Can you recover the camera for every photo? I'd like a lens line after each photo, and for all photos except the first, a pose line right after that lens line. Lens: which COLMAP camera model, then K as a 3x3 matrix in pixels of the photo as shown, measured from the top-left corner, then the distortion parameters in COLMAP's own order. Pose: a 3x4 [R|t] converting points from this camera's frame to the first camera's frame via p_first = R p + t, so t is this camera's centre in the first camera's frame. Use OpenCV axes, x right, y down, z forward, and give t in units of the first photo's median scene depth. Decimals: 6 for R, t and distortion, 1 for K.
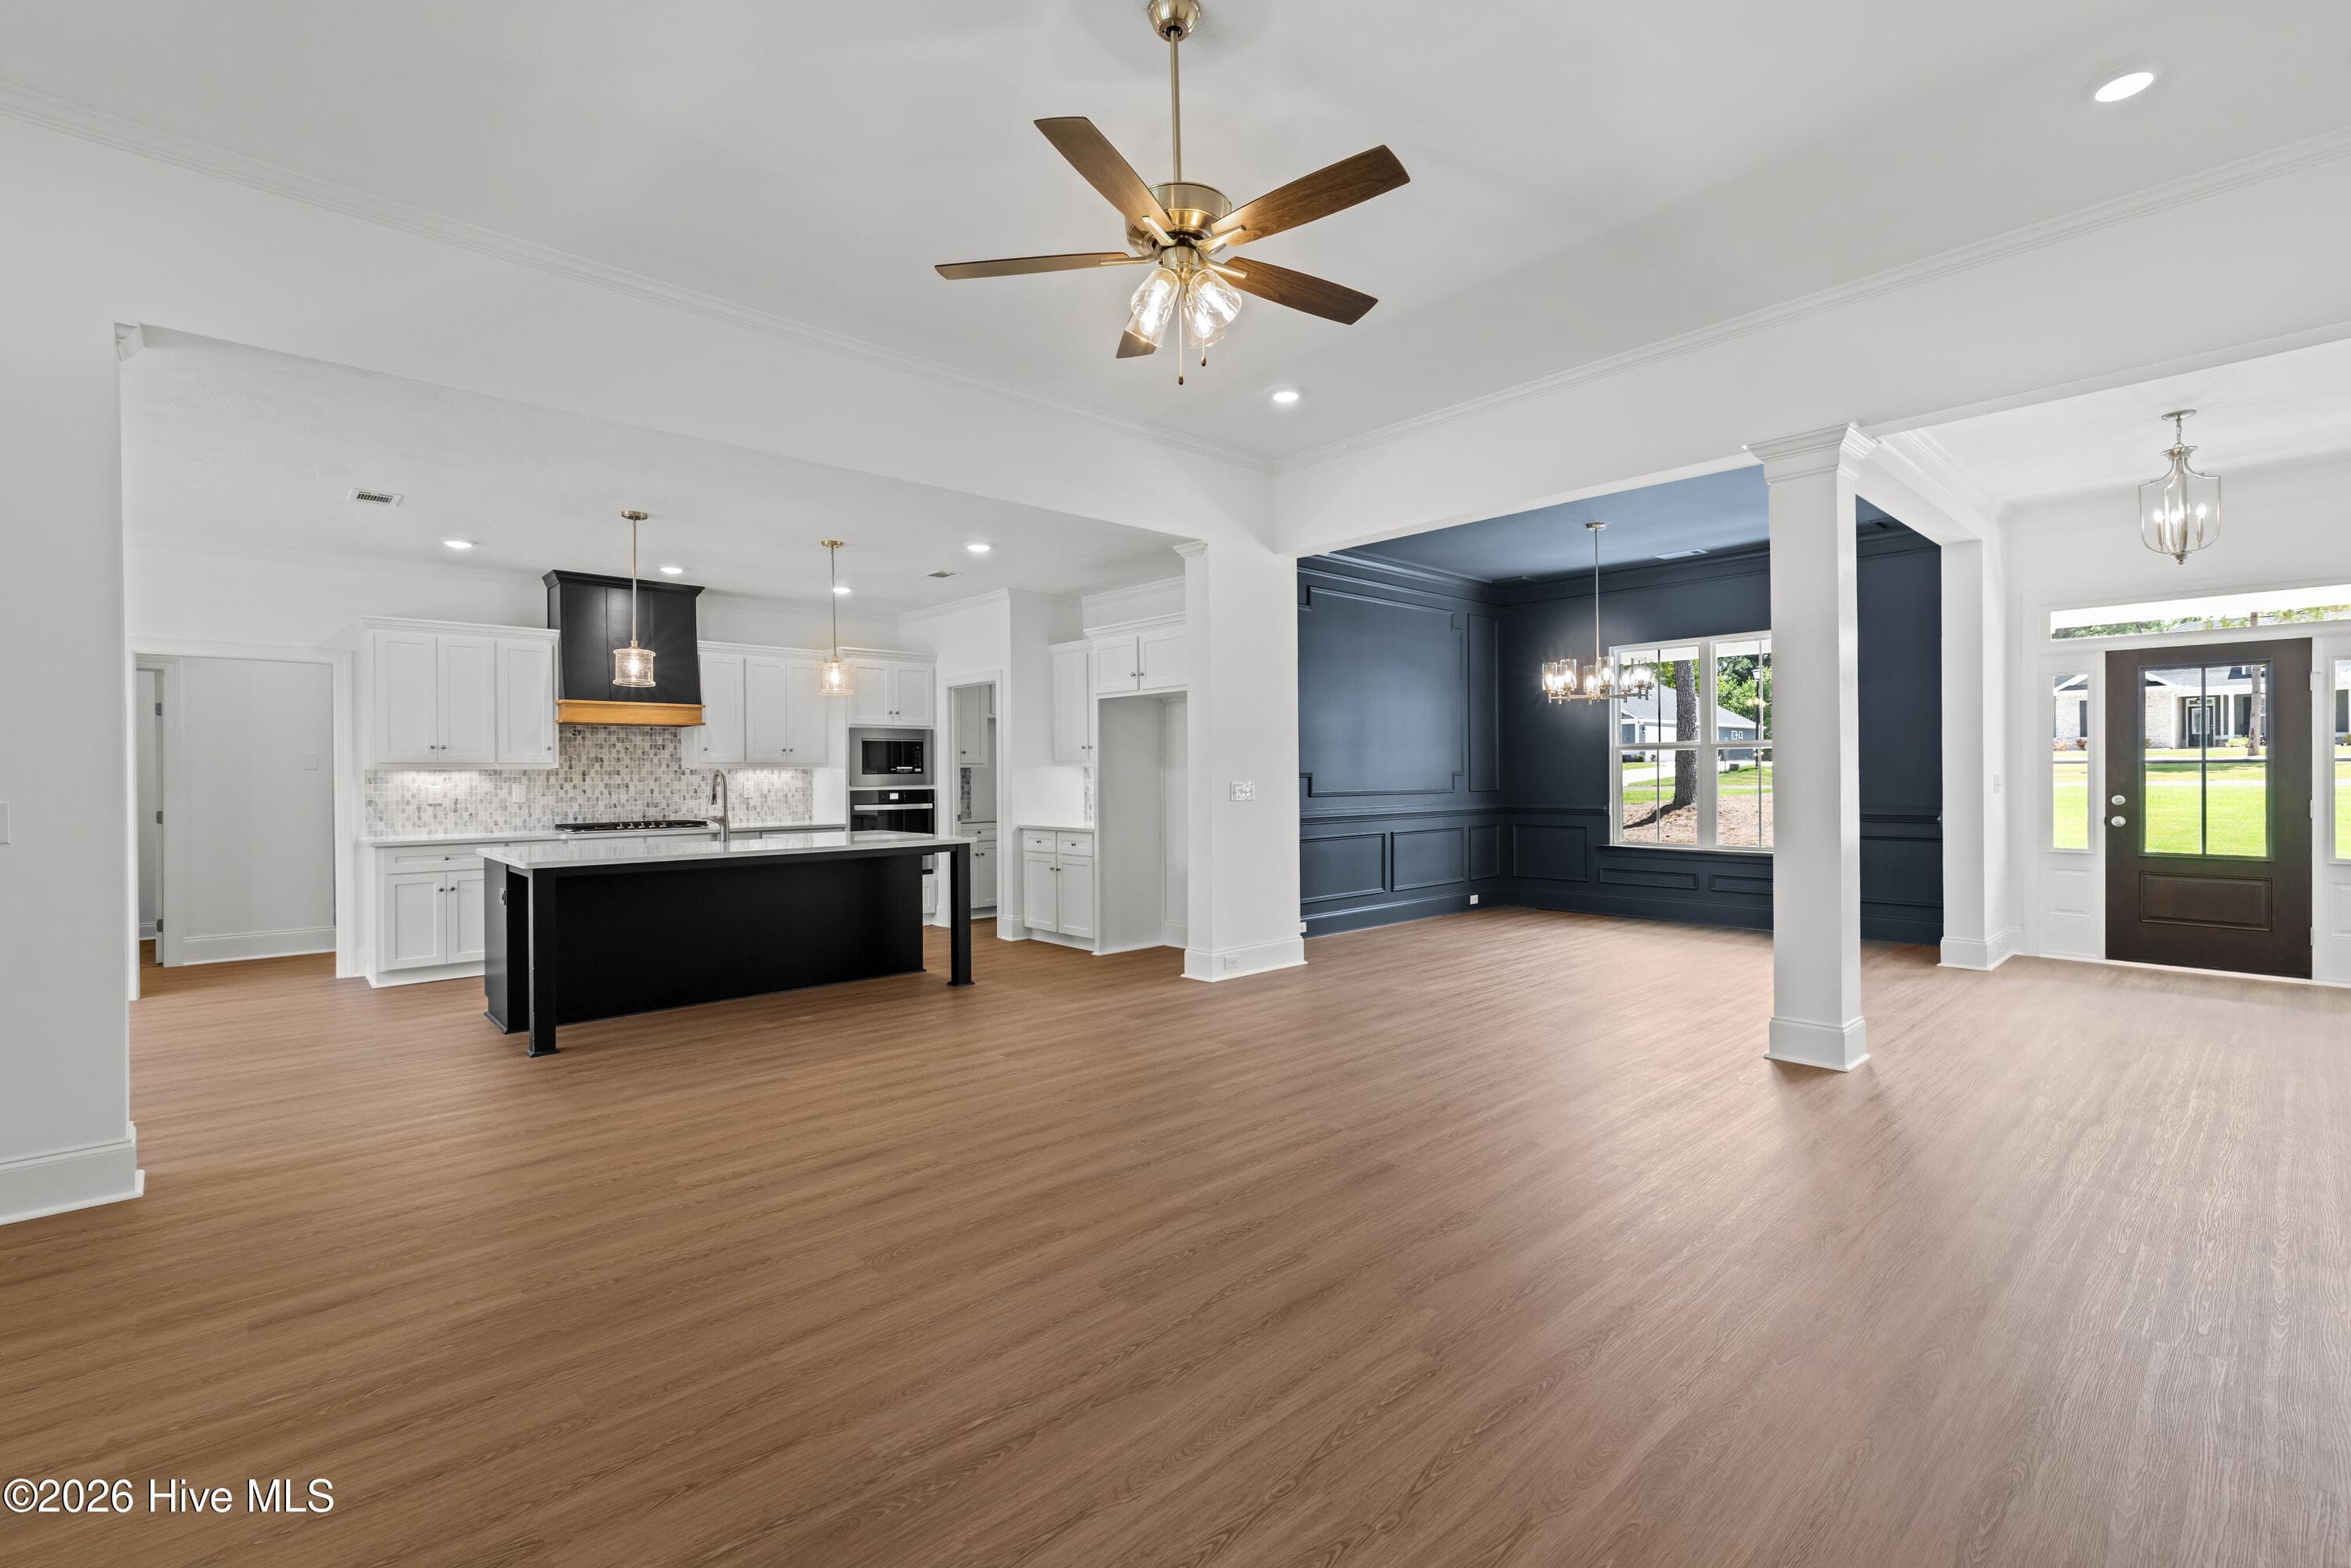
lens RADIAL K [[1023.8, 0, 1175.5], [0, 1023.8, 784.0], [0, 0, 1]] dist [0.002359, 0.000102]
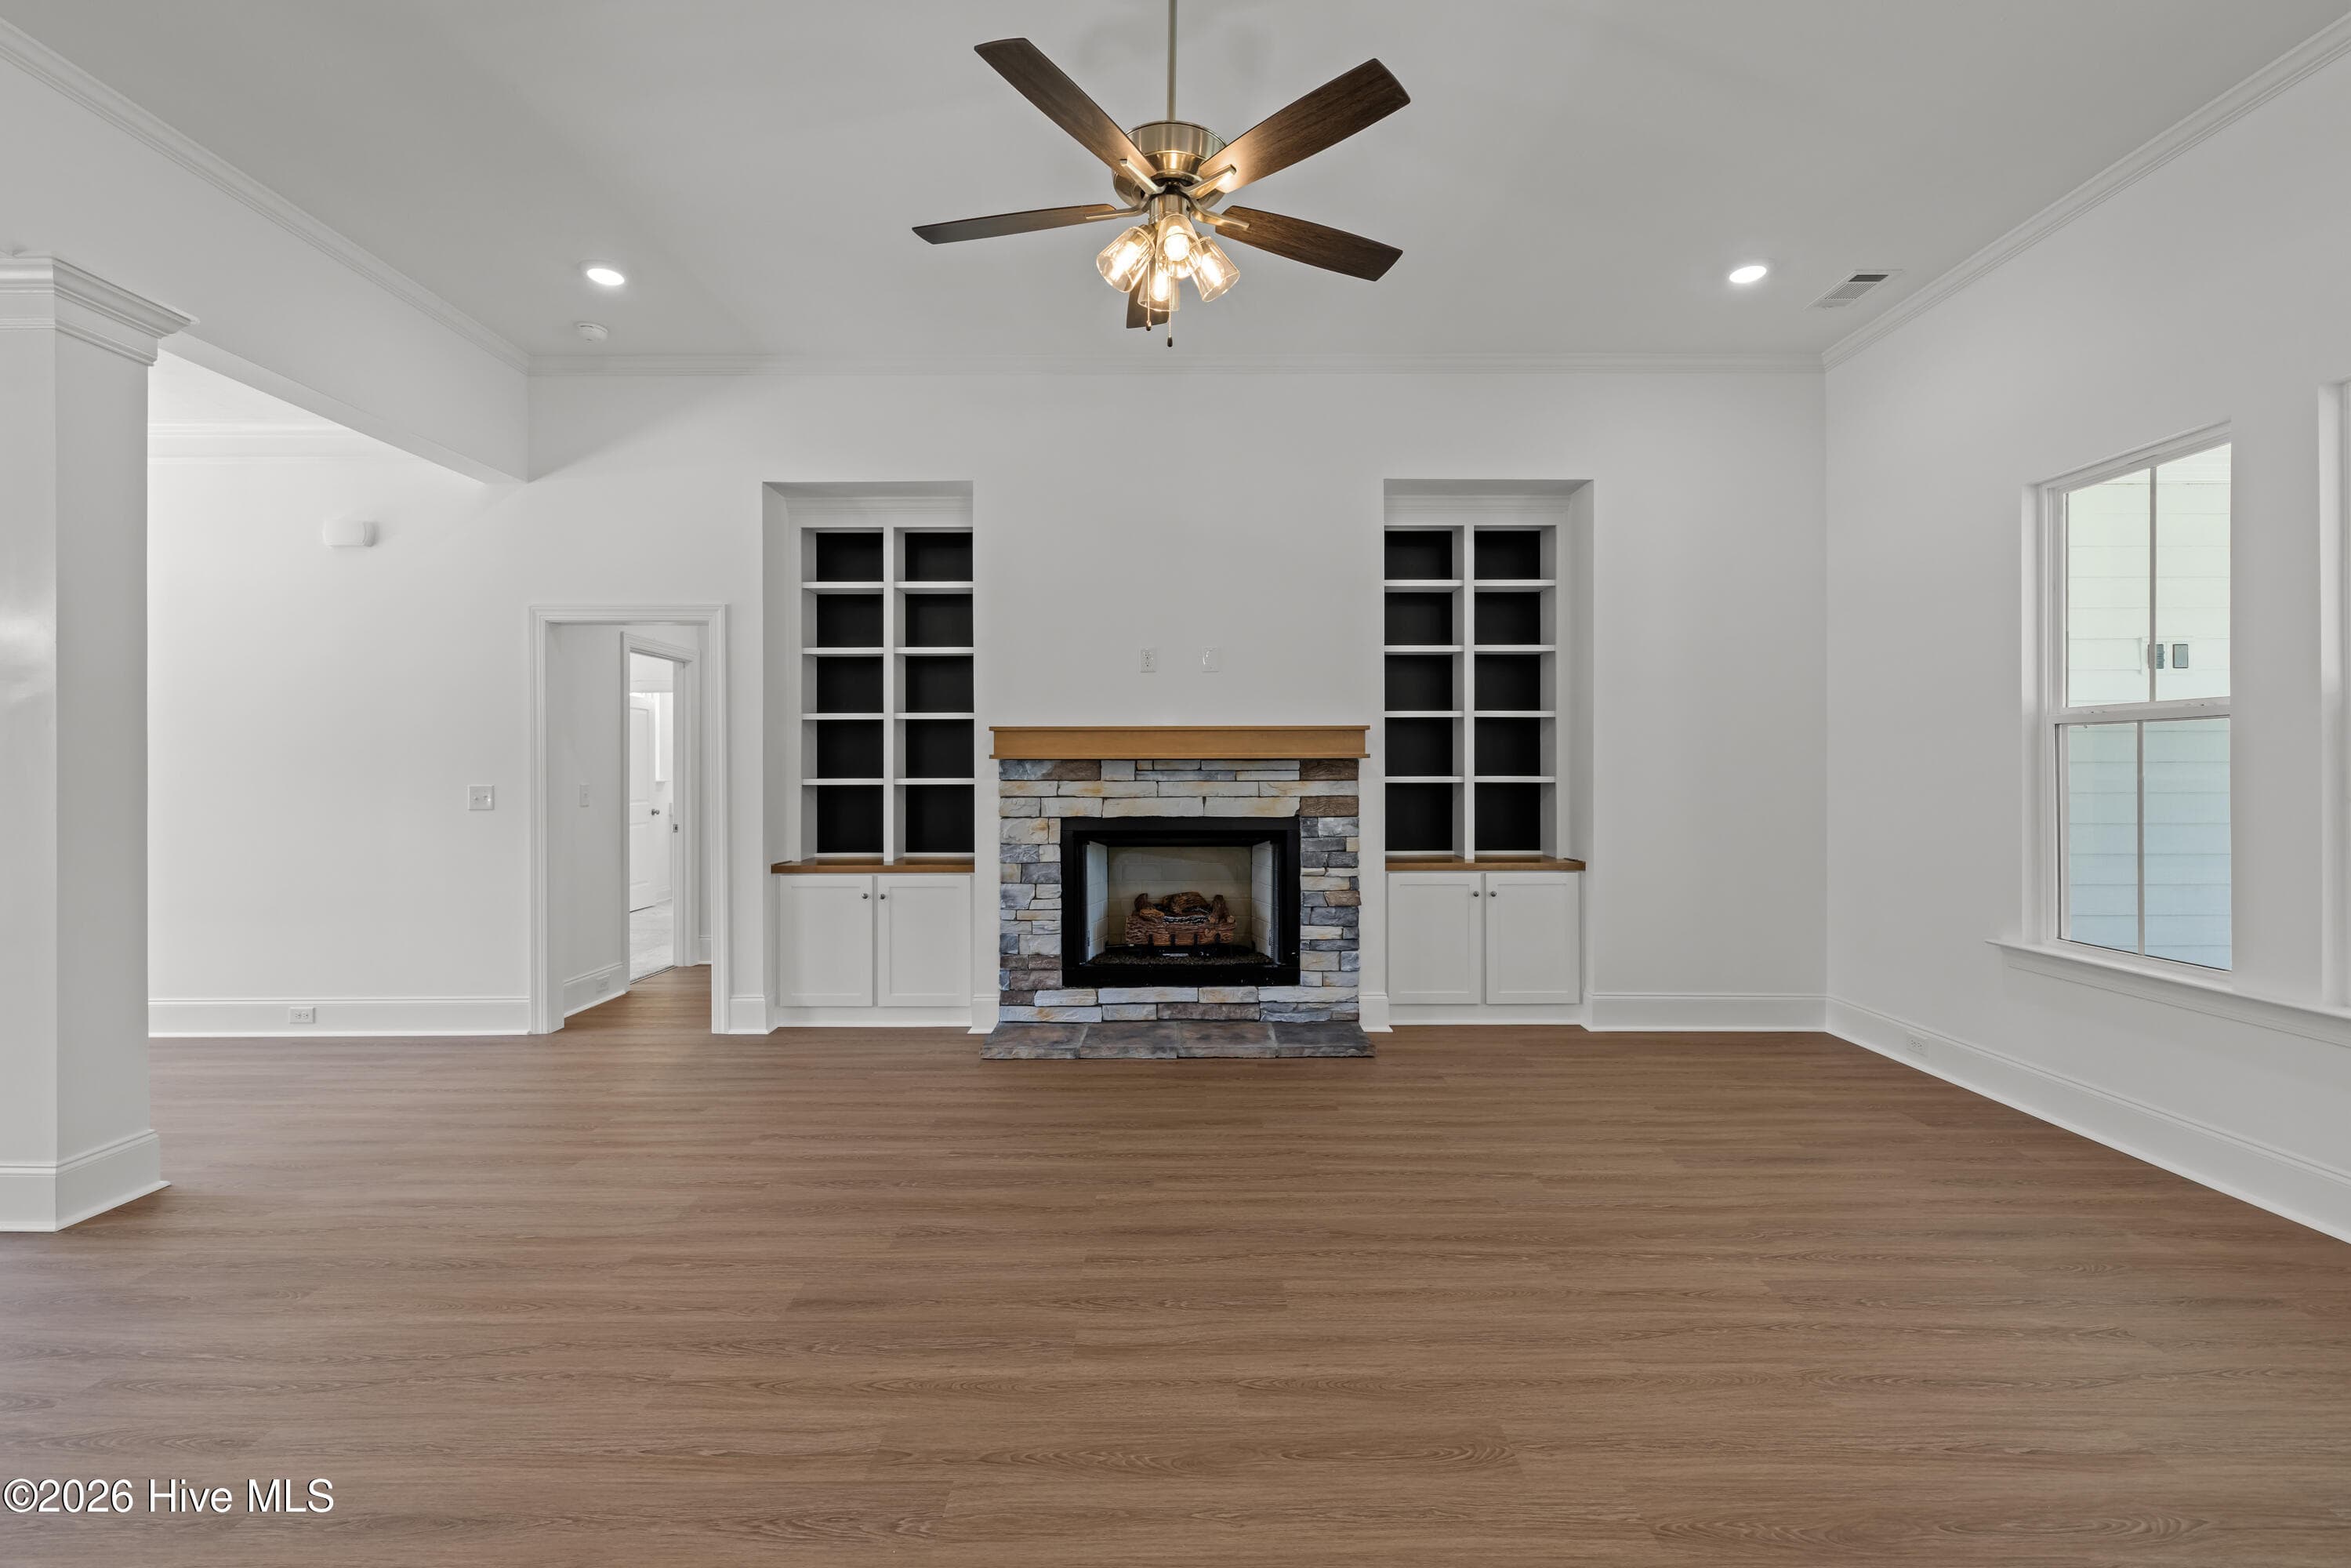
lens RADIAL K [[1023.8, 0, 1175.5], [0, 1023.8, 784.0], [0, 0, 1]] dist [0.002359, 0.000102]
pose [[-0.737480, 0.002149, 0.675365, -0.266812], [0.015398, 0.999789, 0.013632, -0.005496], [-0.675193, 0.020453, -0.737357, 0.729899]]
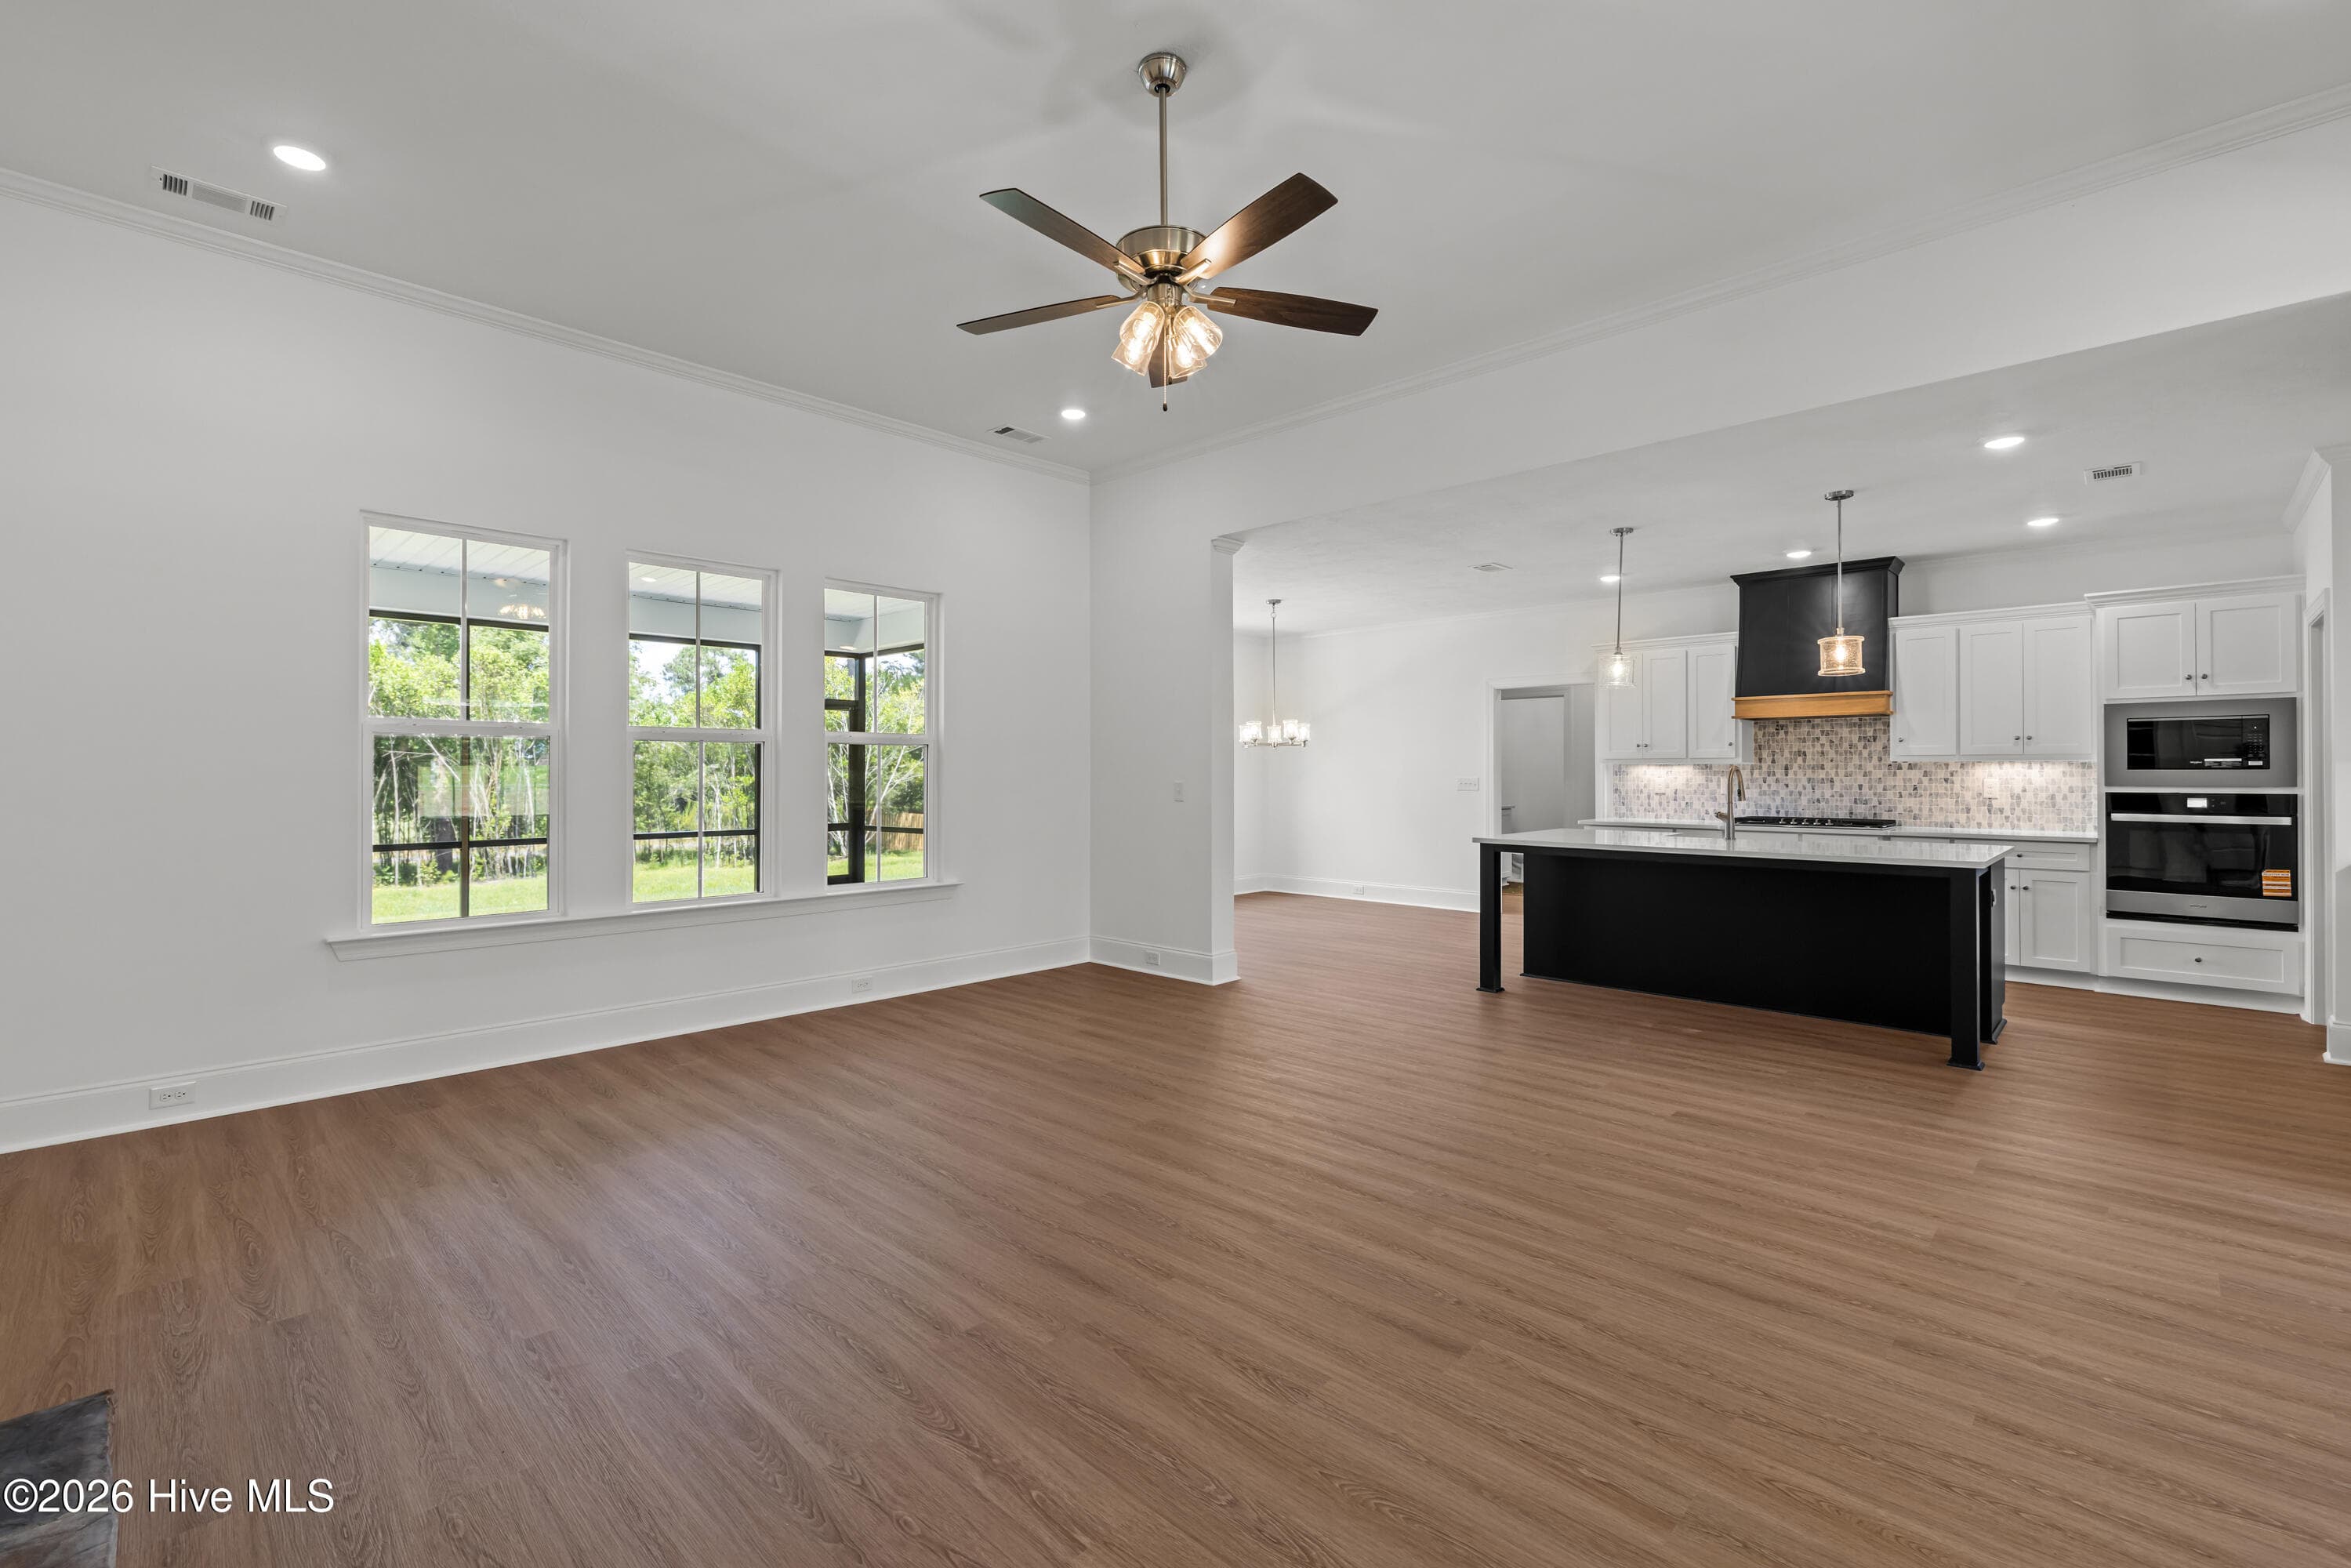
lens RADIAL K [[1014.3, 0, 1175.5], [0, 1014.3, 784.0], [0, 0, 1]] dist [-0.003220, -0.000495]
pose [[0.064907, 0.019281, -0.997705, 0.465647], [-0.009899, 0.999777, 0.018677, -0.008381], [0.997842, 0.008664, 0.065084, 0.411979]]
